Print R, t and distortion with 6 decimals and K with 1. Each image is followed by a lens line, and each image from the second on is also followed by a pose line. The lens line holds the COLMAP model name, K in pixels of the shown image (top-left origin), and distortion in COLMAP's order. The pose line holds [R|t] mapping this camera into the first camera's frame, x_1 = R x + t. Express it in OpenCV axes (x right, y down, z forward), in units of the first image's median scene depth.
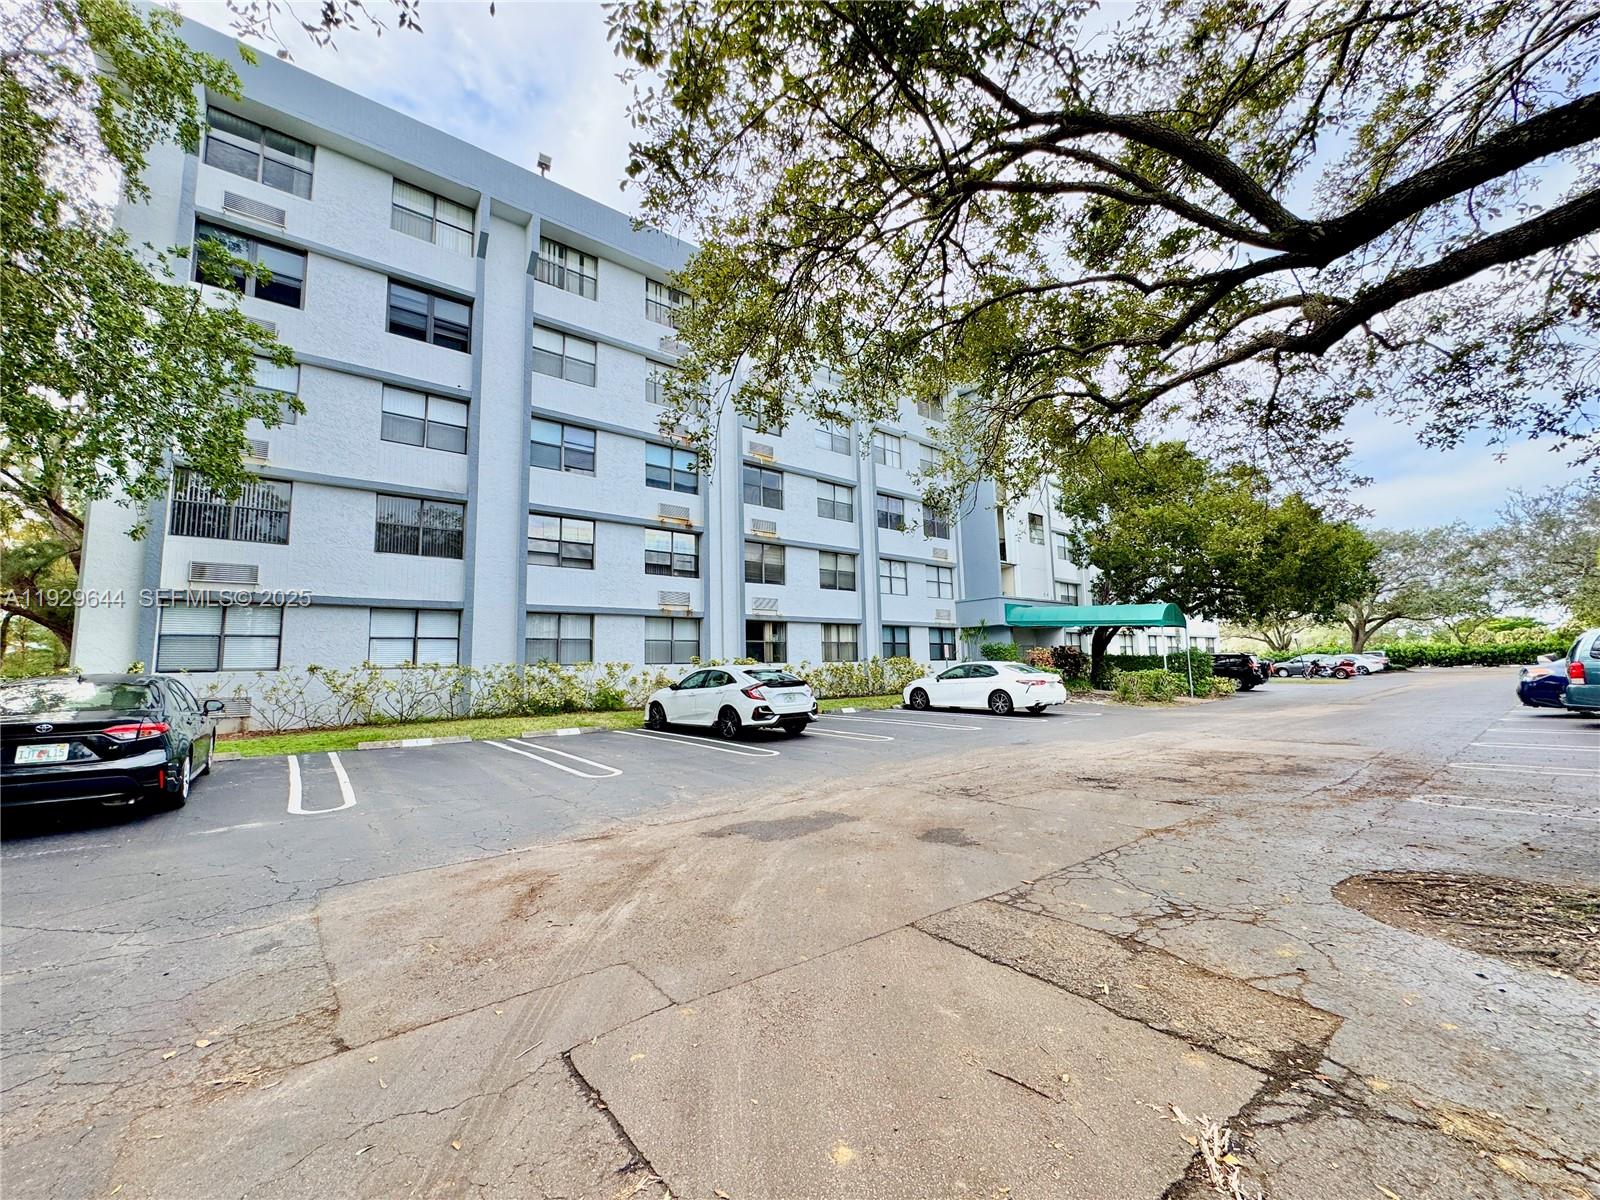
lens RADIAL K [[641.7, 0, 800.0], [0, 641.7, 600.0], [0, 0, 1]] dist [-0.001749, -0.000189]
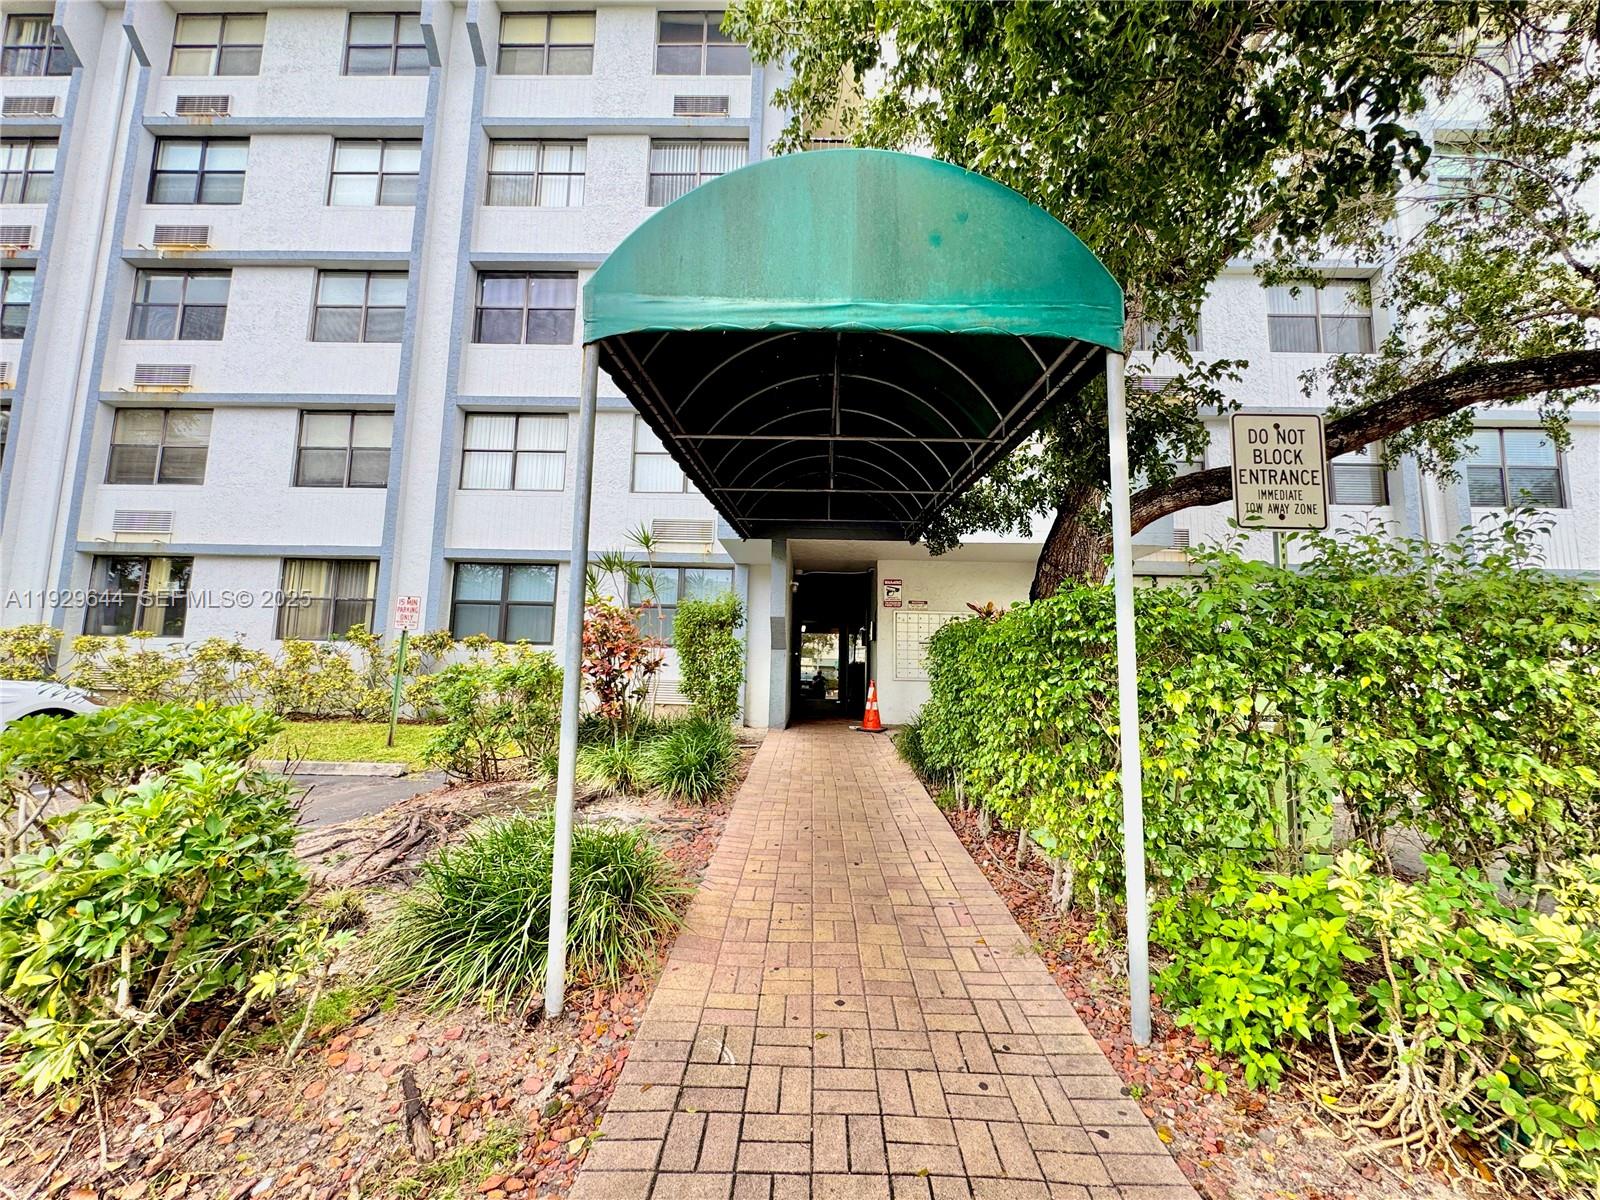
lens RADIAL K [[641.7, 0, 800.0], [0, 641.7, 600.0], [0, 0, 1]] dist [-0.001749, -0.000189]
pose [[0.772271, -0.001883, -0.635290, 0.639189], [0.035188, 0.998587, 0.039816, 0.061874], [0.634318, -0.053104, 0.771246, 0.867216]]
